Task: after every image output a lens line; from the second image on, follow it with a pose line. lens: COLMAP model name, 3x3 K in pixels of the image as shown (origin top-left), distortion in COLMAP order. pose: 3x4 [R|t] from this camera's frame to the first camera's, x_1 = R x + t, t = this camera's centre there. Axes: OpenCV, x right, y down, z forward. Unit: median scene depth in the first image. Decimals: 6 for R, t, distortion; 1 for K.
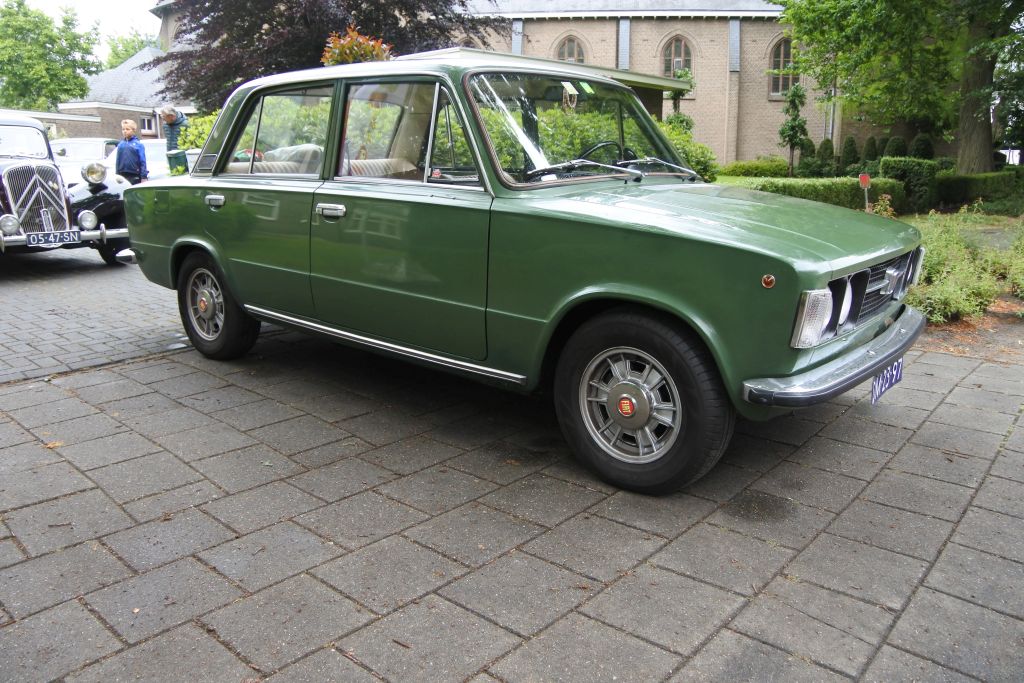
lens RADIAL K [[795.4, 0, 512.1], [0, 795.4, 345.5], [0, 0, 1]] dist [-0.165122, 0.096620]
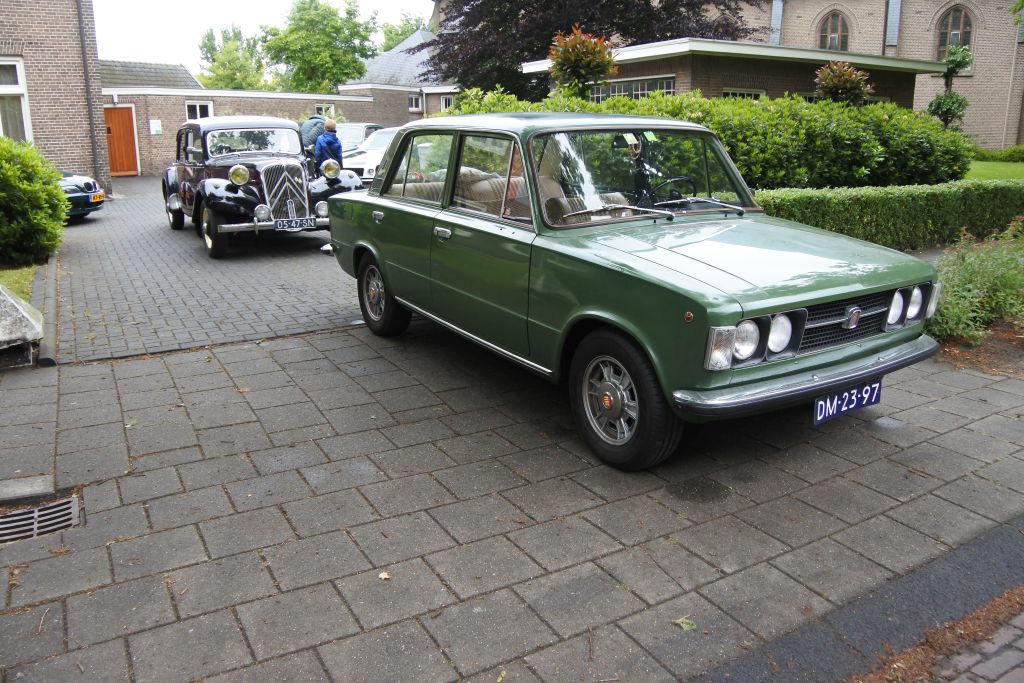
lens RADIAL K [[795.4, 0, 506.0], [0, 795.4, 348.6], [0, 0, 1]] dist [-0.165122, 0.096620]
pose [[0.944564, 0.077750, -0.318988, 0.301552], [-0.065764, 0.996671, 0.048192, -0.047310], [0.321673, -0.024542, 0.946533, -0.227701]]
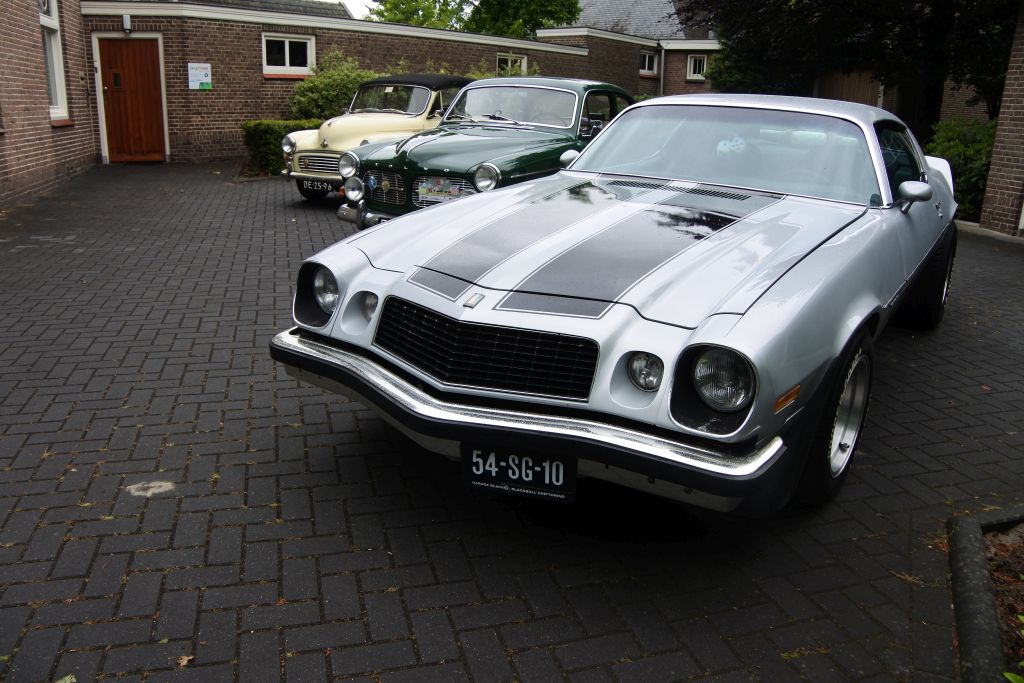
lens RADIAL K [[795.4, 0, 508.5], [0, 795.4, 338.5], [0, 0, 1]] dist [-0.165122, 0.096620]
pose [[0.837210, 0.176469, -0.517627, -1.886541], [-0.149476, 0.984306, 0.093806, -0.950673], [0.526057, -0.001162, 0.850448, 3.512042]]
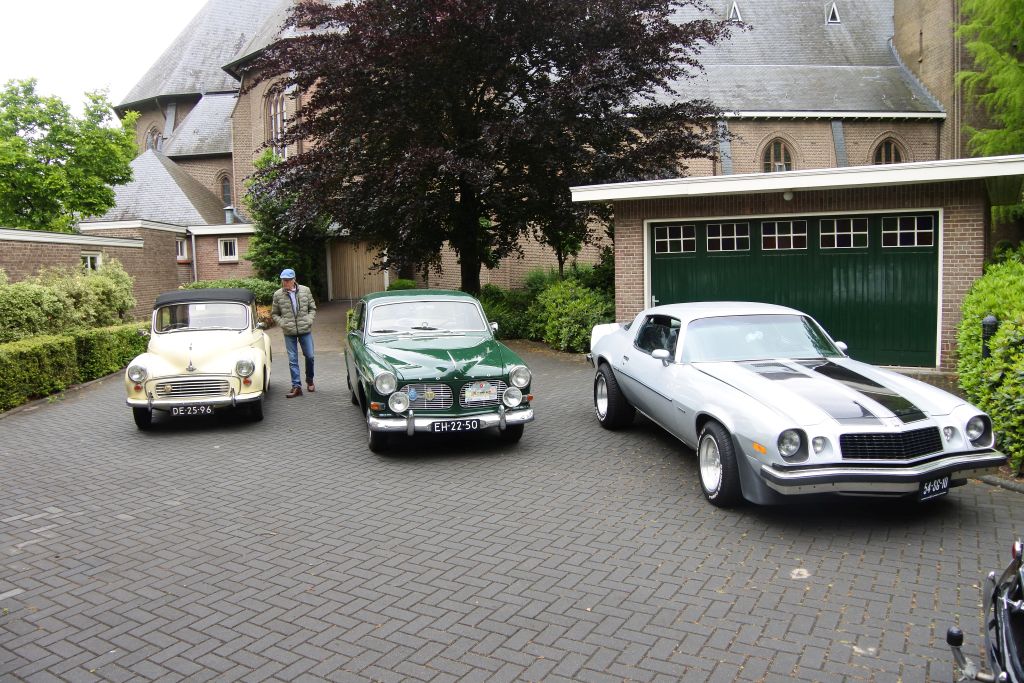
lens RADIAL K [[795.4, 0, 504.4], [0, 795.4, 340.5], [0, 0, 1]] dist [-0.165122, 0.096620]
pose [[0.983345, -0.050618, 0.174557, -3.584139], [0.073794, 0.988902, -0.128948, -0.933655], [-0.166093, 0.139681, 0.976167, 2.548628]]
